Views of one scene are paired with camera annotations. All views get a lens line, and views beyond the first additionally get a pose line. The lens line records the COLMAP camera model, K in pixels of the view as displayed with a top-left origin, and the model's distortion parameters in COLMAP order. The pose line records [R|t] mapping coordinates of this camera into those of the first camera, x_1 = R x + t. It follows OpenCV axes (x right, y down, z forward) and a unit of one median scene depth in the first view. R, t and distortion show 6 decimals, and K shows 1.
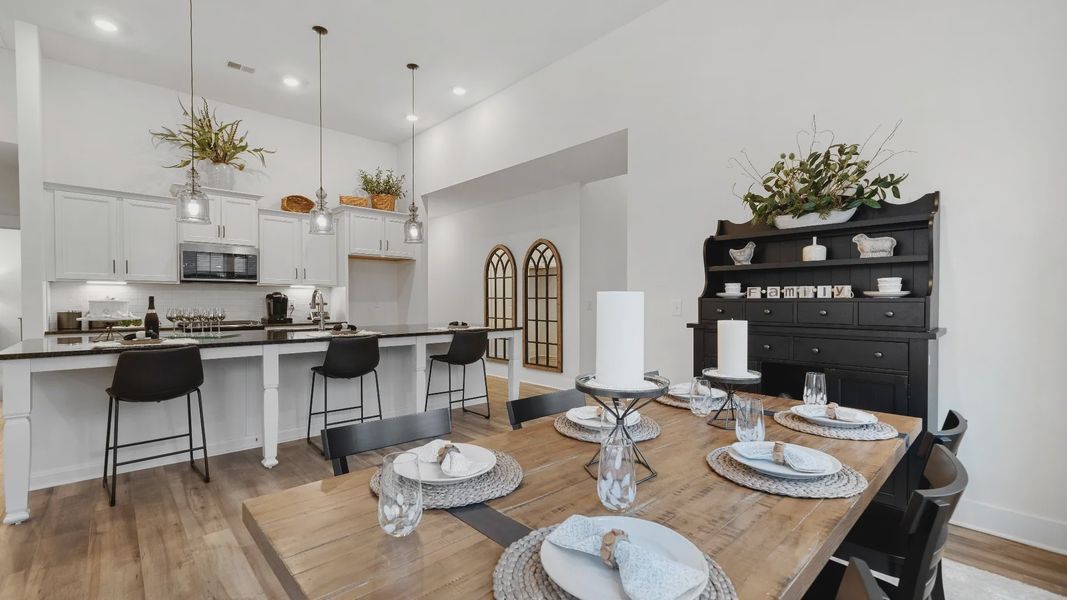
lens RADIAL K [[447.1, 0, 530.9], [0, 447.1, 300.9], [0, 0, 1]] dist [-0.001416, -0.000109]
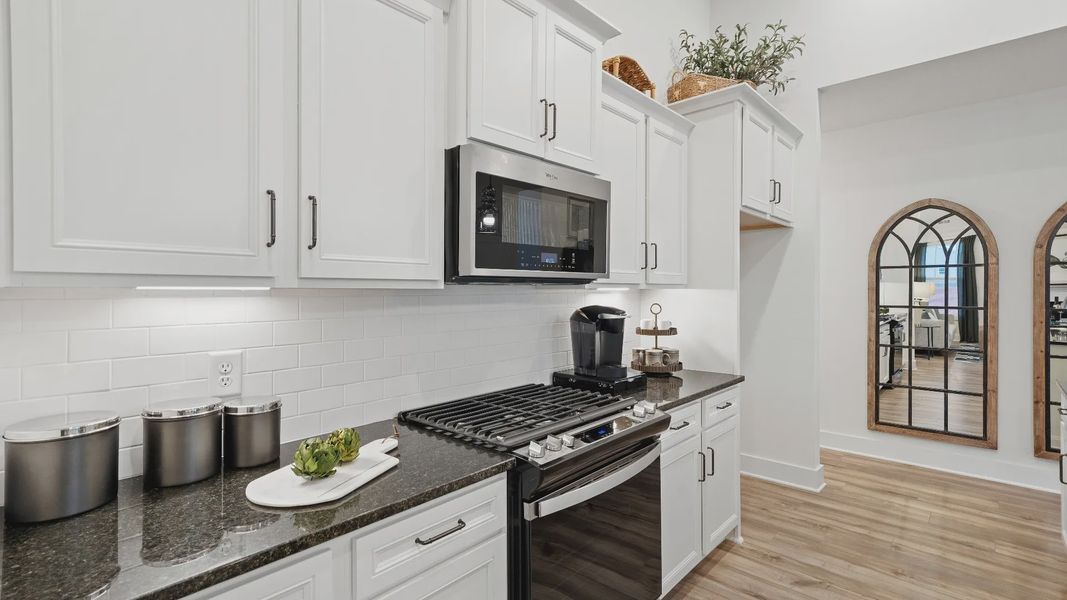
lens RADIAL K [[500.2, 0, 539.9], [0, 500.2, 279.1], [0, 0, 1]] dist [0.006614, -0.001667]
pose [[0.993186, 0.006505, 0.116355, -0.636113], [-0.005684, 0.999957, -0.007387, -0.035617], [-0.116398, 0.006676, 0.993180, 0.566502]]
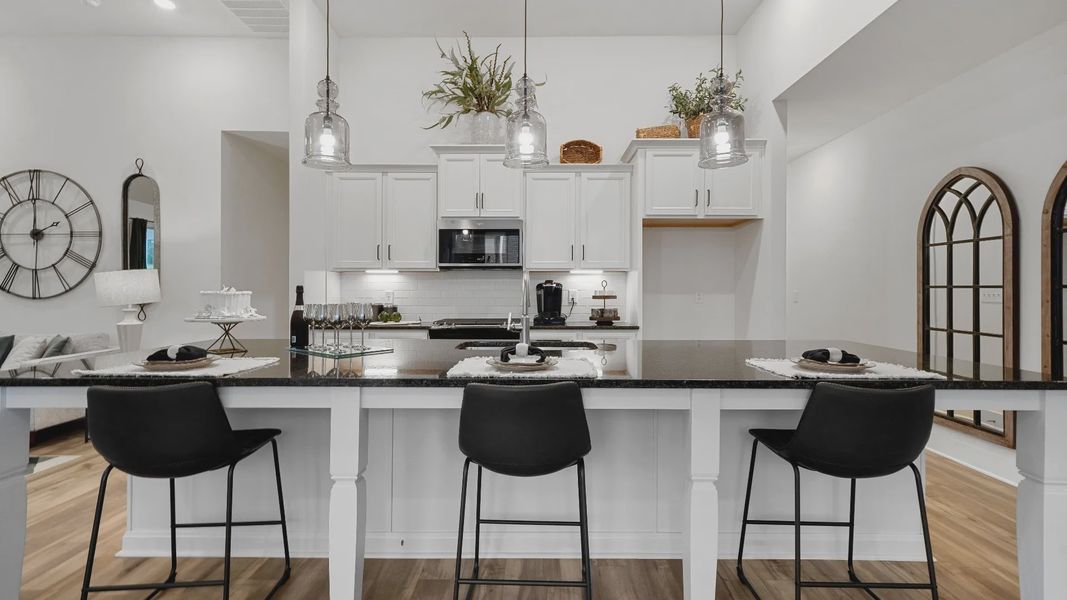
lens RADIAL K [[500.2, 0, 527.6], [0, 500.2, 292.0], [0, 0, 1]] dist [0.006614, -0.001667]
pose [[0.720908, 0.002796, -0.693025, -0.039870], [-0.000888, 0.999995, 0.003111, -0.002723], [0.693030, -0.001627, 0.720907, 0.379431]]
